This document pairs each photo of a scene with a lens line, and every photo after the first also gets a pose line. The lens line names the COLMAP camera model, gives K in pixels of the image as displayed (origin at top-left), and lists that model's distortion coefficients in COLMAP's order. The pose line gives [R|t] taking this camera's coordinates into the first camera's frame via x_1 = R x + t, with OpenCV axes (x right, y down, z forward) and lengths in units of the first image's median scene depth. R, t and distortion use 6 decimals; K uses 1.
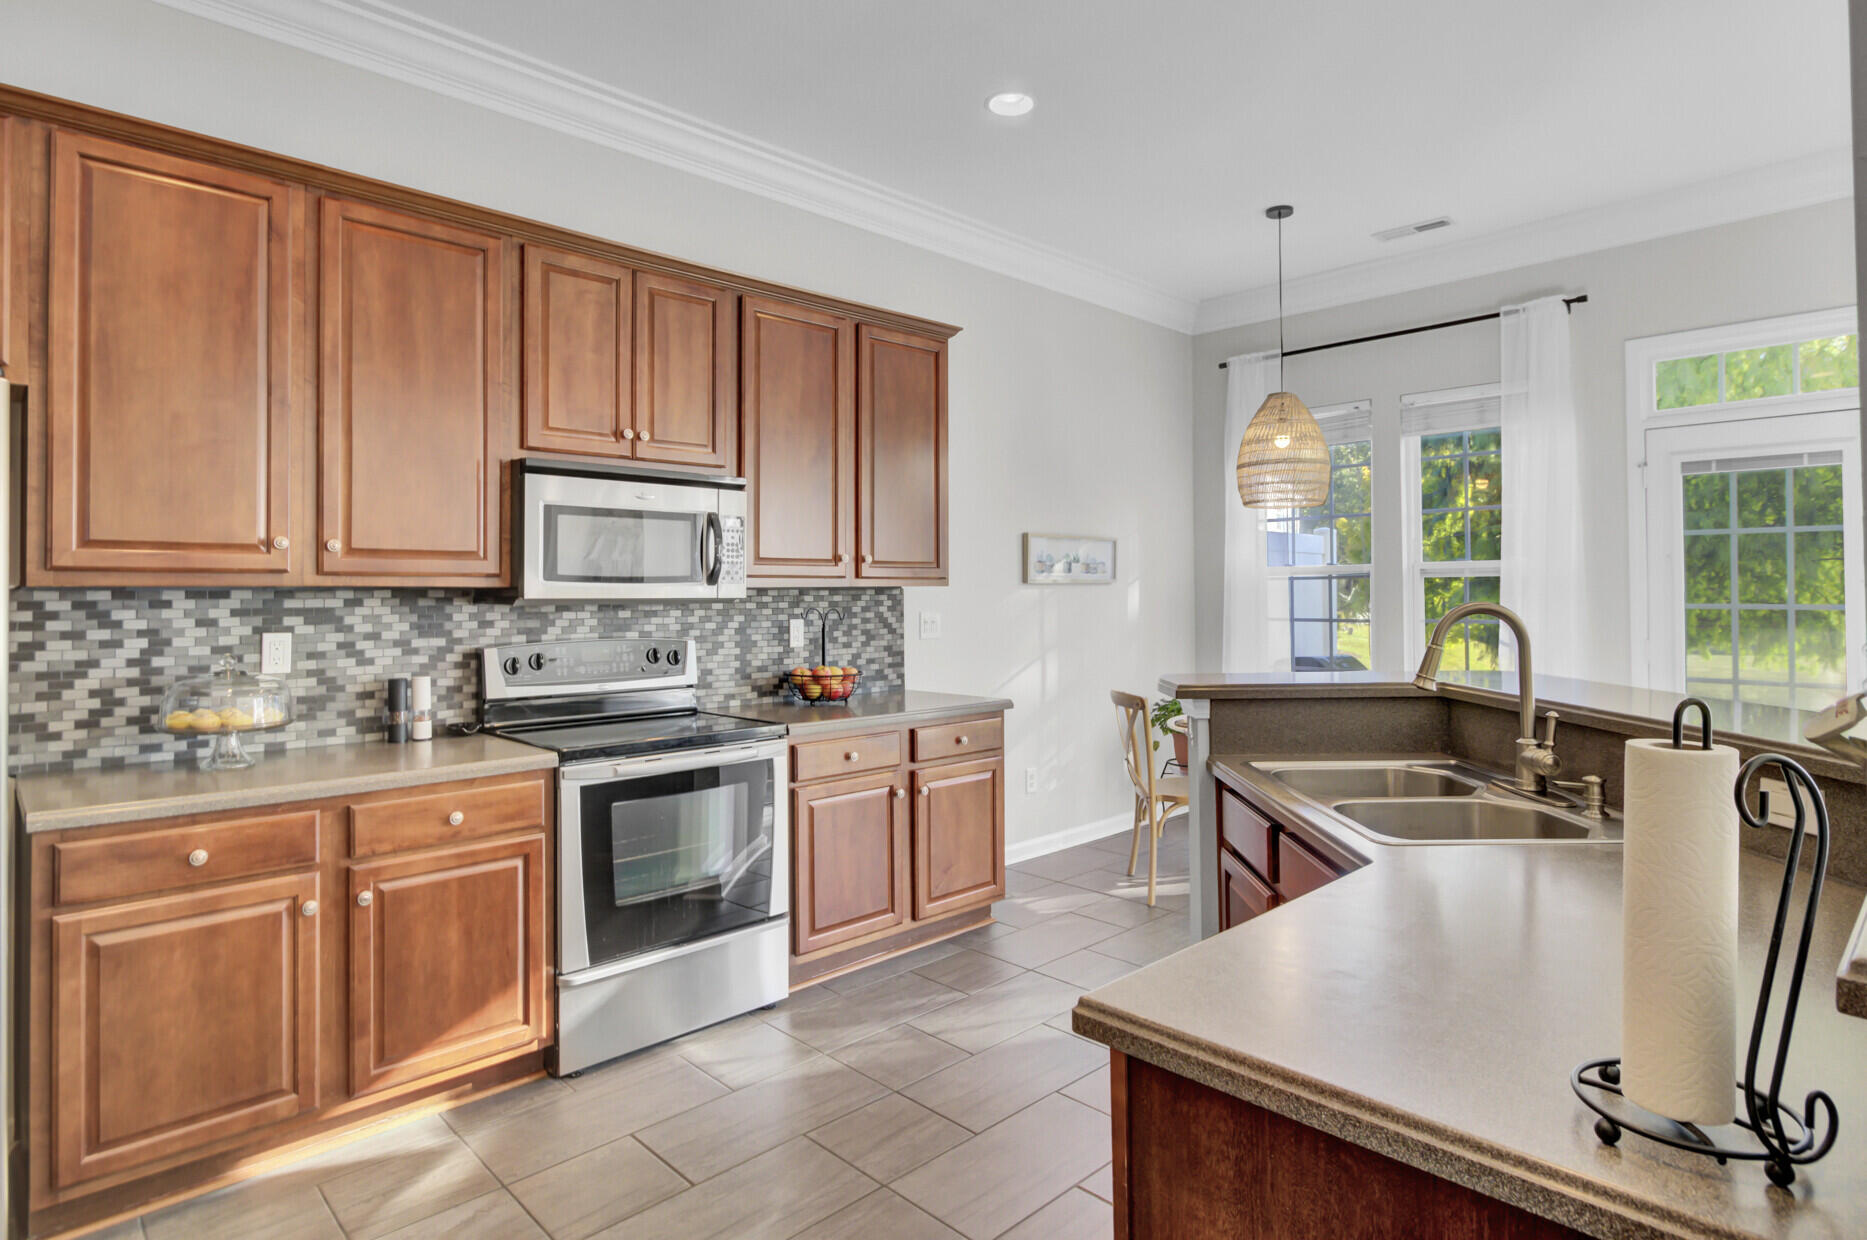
lens RADIAL K [[1003.2, 0, 948.8], [0, 1003.2, 575.5], [0, 0, 1]] dist [-0.003347, -0.003803]
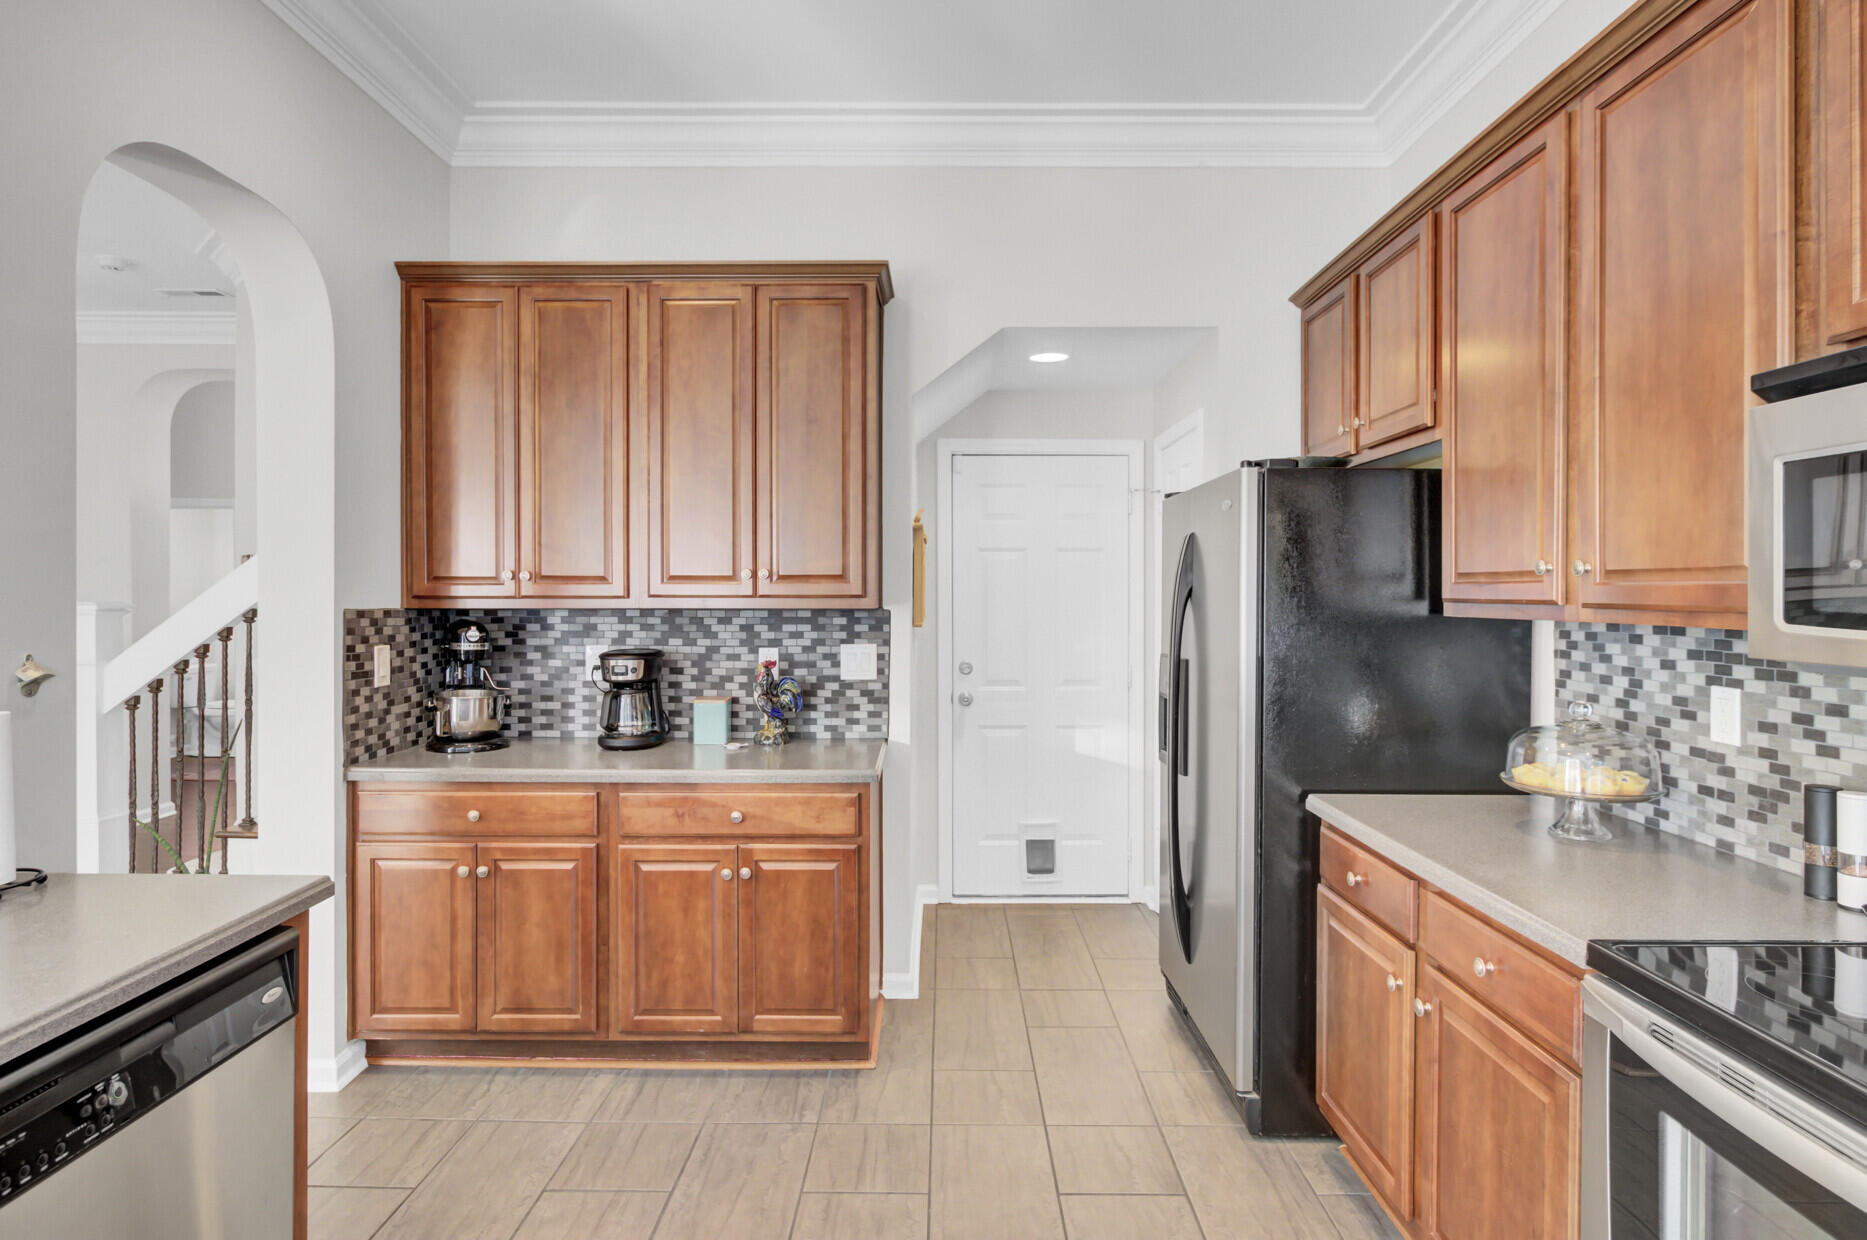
lens RADIAL K [[1003.2, 0, 944.3], [0, 1003.2, 603.6], [0, 0, 1]] dist [-0.003347, -0.003803]
pose [[-0.701912, 0.011818, -0.712166, 0.204864], [0.014486, 0.999892, 0.002316, -0.010477], [0.712117, -0.008691, -0.702007, 1.006752]]
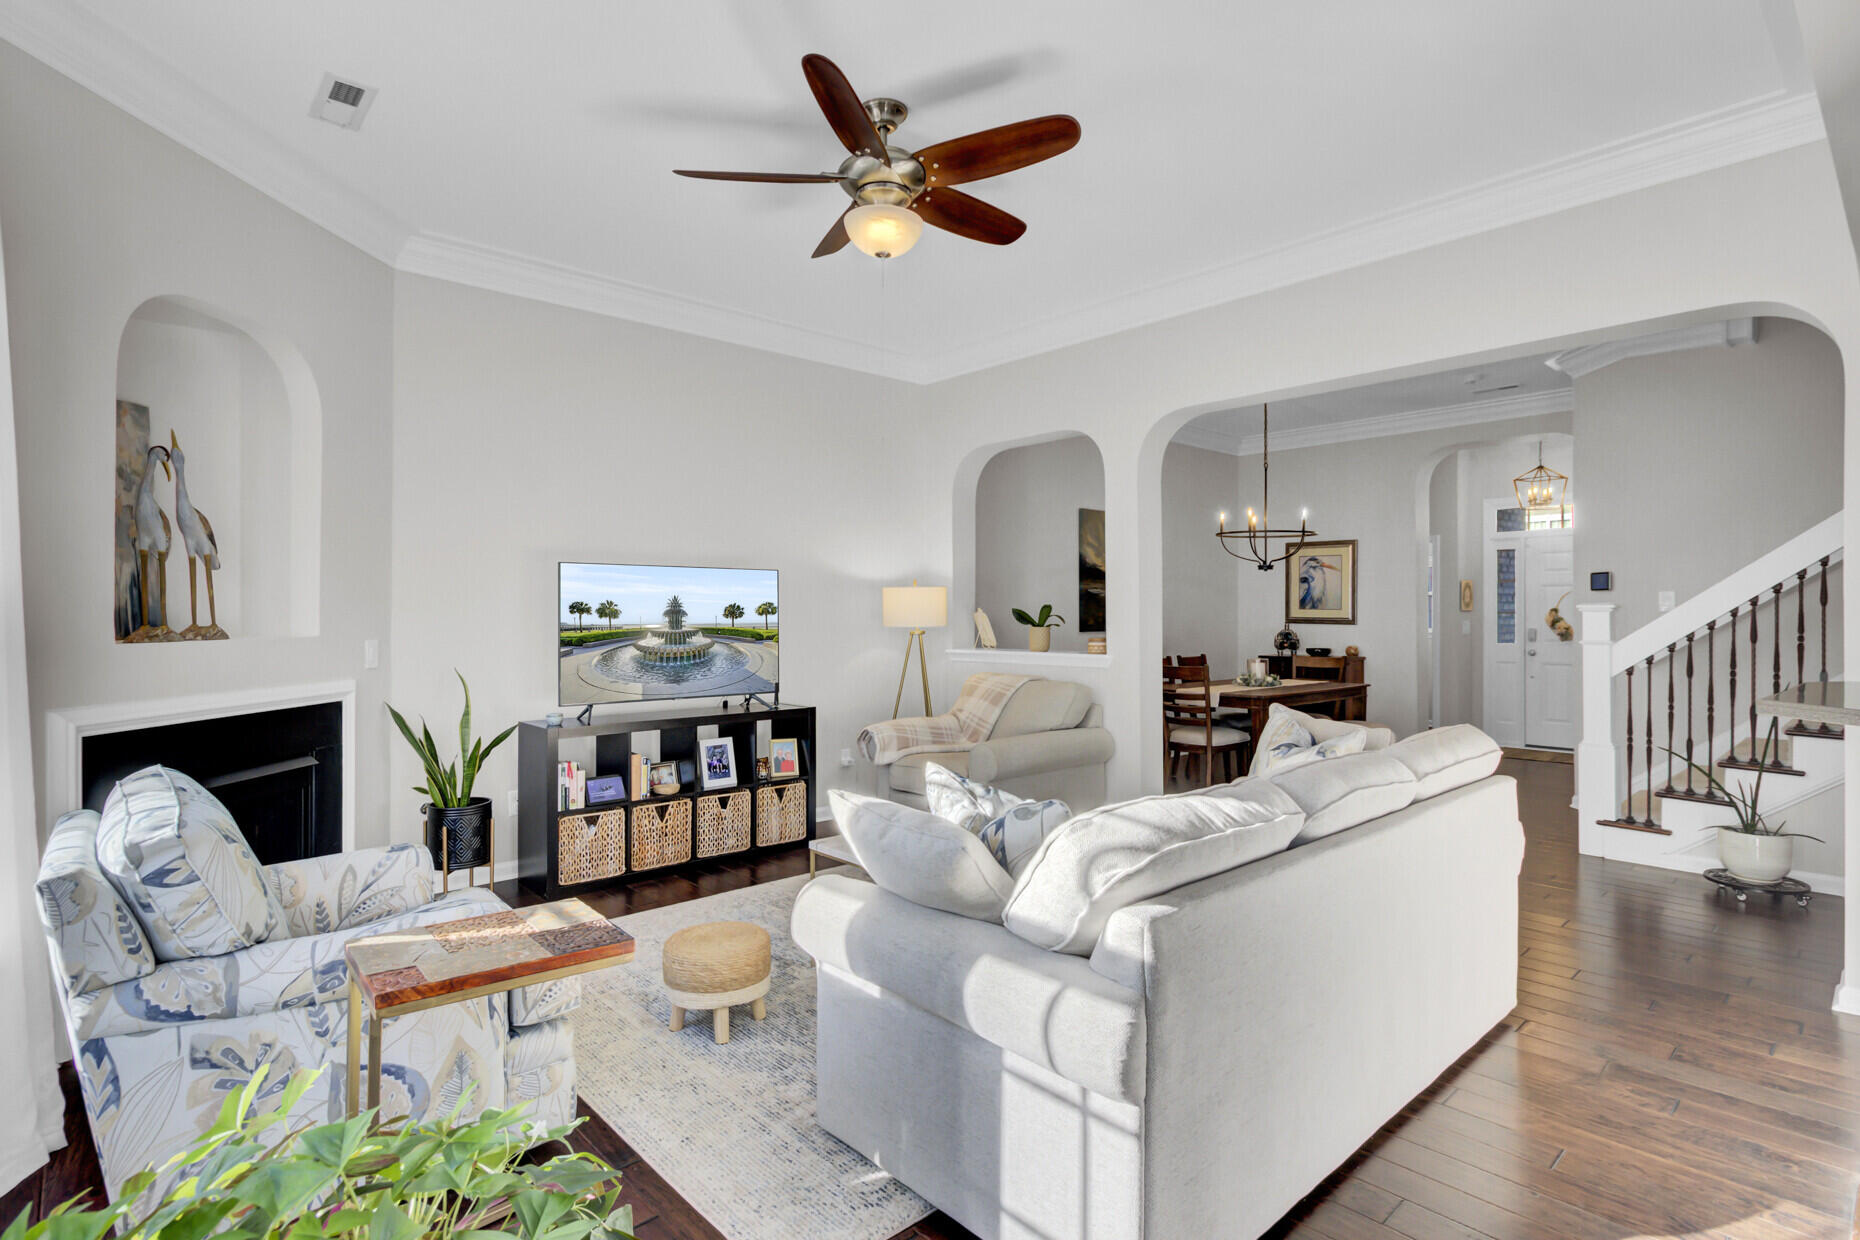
lens RADIAL K [[914.0, 0, 932.7], [0, 914.0, 611.4], [0, 0, 1]] dist [0.002195, 0.000970]
pose [[-0.999120, 0.005566, 0.041576, 1.186219], [0.004722, 0.999781, -0.020380, 0.017198], [-0.041681, -0.020166, -0.998927, 1.149793]]
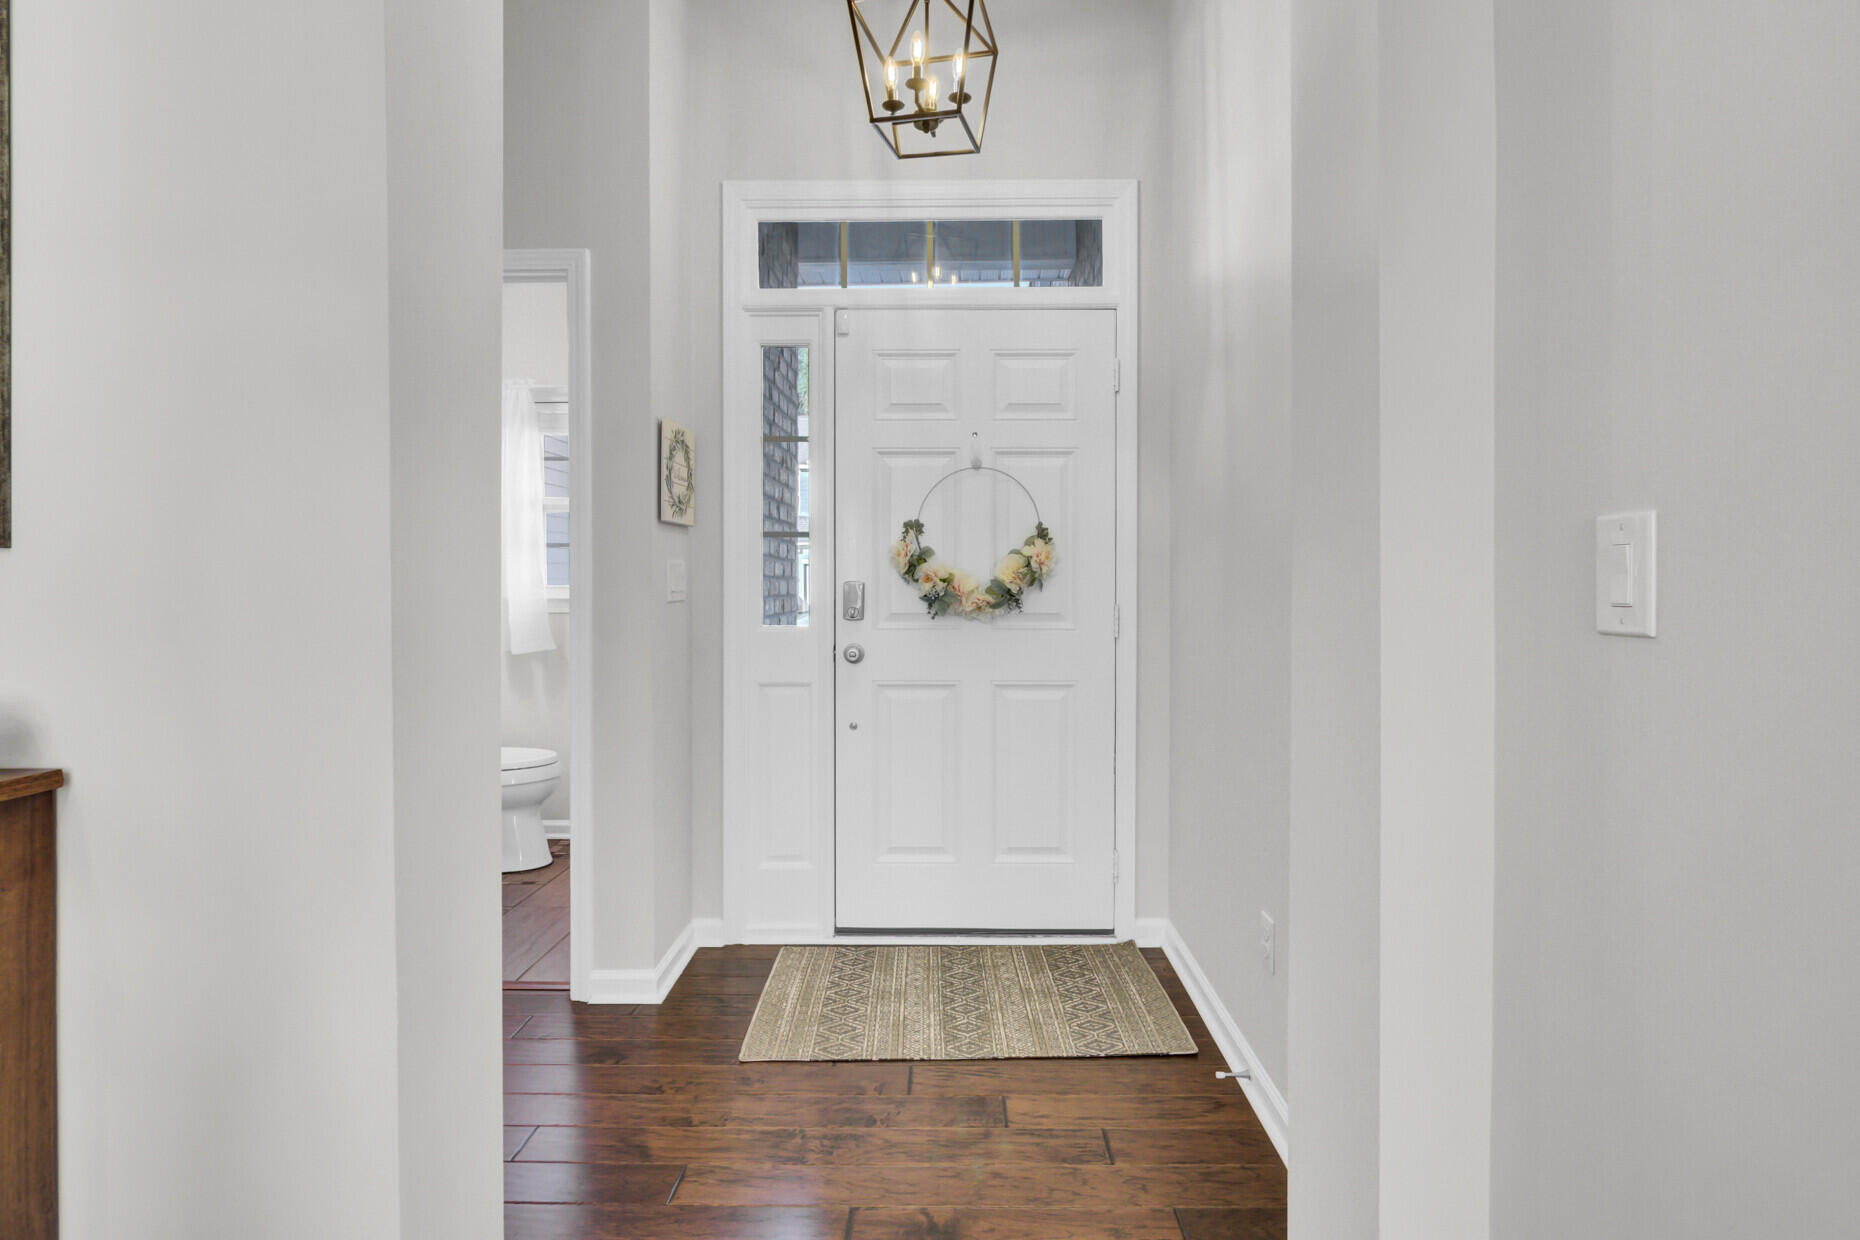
lens RADIAL K [[914.0, 0, 938.0], [0, 914.0, 605.8], [0, 0, 1]] dist [0.002195, 0.000970]
pose [[-0.702445, 0.011530, -0.711645, 0.044457], [0.016761, 0.999859, -0.000344, 0.047255], [0.711541, -0.012169, -0.702539, -1.064875]]
